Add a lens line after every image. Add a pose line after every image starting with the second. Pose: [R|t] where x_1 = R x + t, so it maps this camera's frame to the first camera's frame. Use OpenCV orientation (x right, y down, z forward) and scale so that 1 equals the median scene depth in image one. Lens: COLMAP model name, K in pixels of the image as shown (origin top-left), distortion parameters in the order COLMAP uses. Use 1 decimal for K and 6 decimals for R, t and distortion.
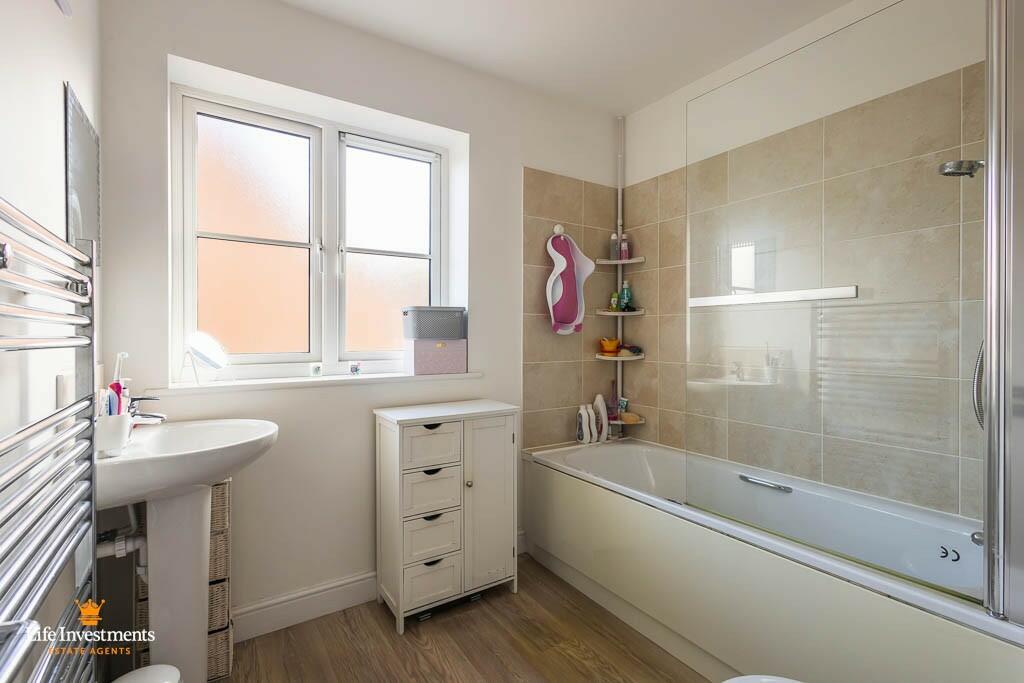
lens RADIAL K [[470.8, 0, 513.8], [0, 470.8, 340.3], [0, 0, 1]] dist [0.012606, -0.003135]
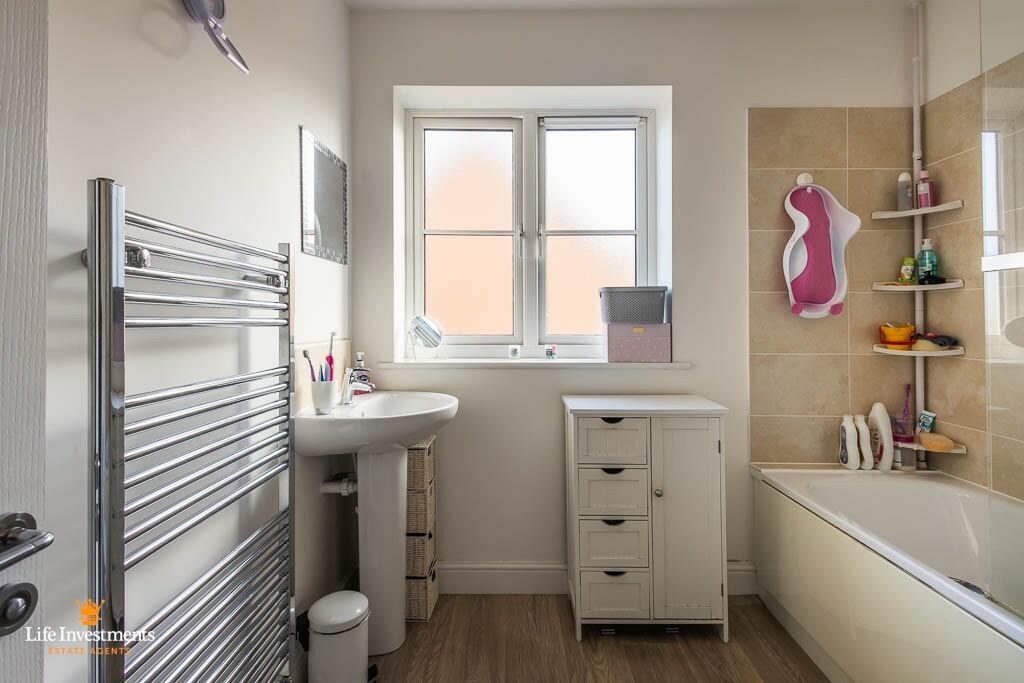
lens RADIAL K [[480.4, 0, 516.2], [0, 480.4, 317.5], [0, 0, 1]] dist [0.012046, -0.000471]
pose [[0.835996, -0.000533, -0.548735, 0.138695], [-0.007906, 0.999884, -0.013015, 0.000674], [0.548678, 0.015218, 0.835895, 0.102840]]
